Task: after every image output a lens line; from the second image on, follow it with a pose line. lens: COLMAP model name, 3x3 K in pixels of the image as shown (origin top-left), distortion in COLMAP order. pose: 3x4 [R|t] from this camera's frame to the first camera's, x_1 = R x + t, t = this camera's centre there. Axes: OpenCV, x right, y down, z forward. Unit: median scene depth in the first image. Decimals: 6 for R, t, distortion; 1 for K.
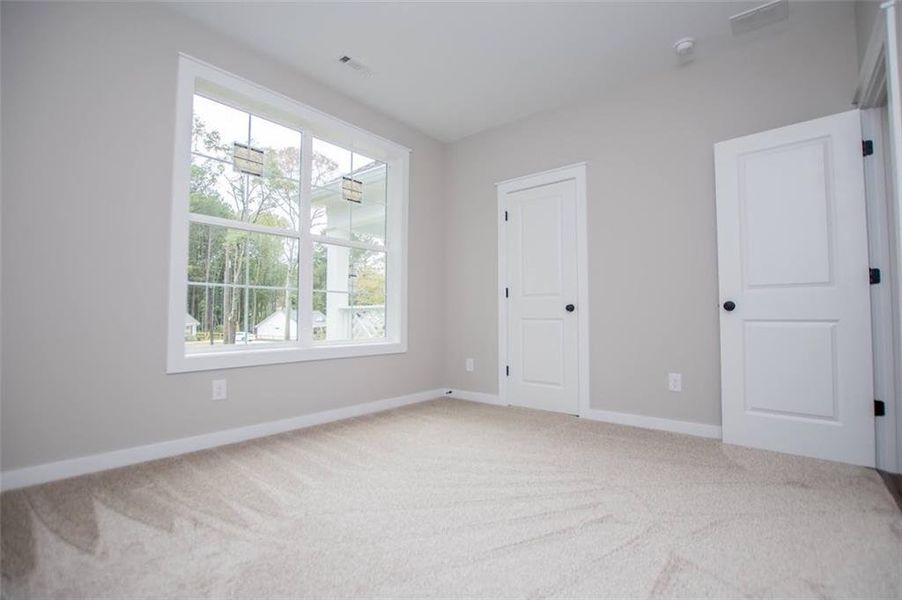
lens RADIAL K [[407.2, 0, 460.9], [0, 407.2, 304.8], [0, 0, 1]] dist [-0.020101, 0.000078]
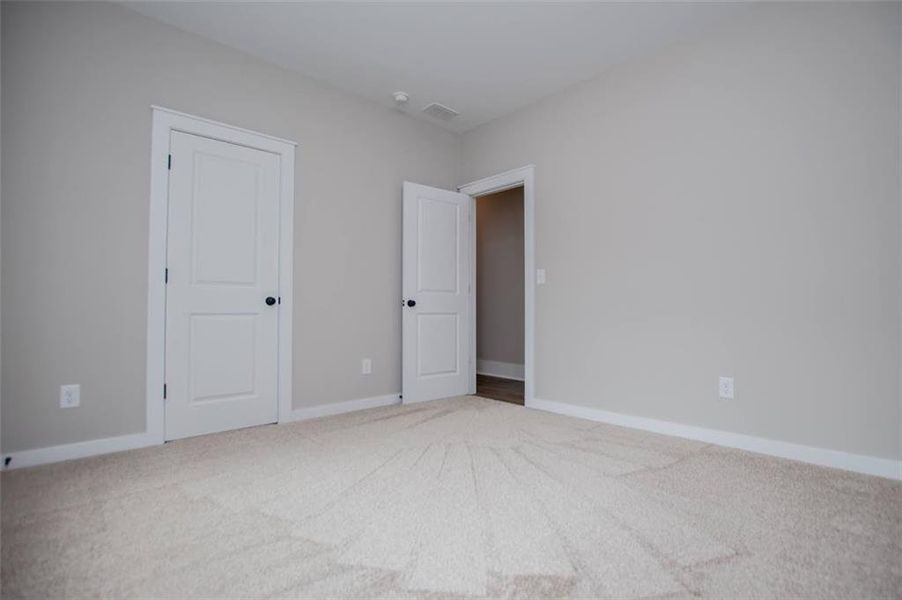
lens RADIAL K [[437.6, 0, 449.8], [0, 437.6, 299.5], [0, 0, 1]] dist [-0.003645, -0.000185]
pose [[0.163176, 0.025552, 0.986266, -0.590620], [-0.030587, 0.999315, -0.020830, 0.012579], [-0.986123, -0.026768, 0.163846, 0.468943]]
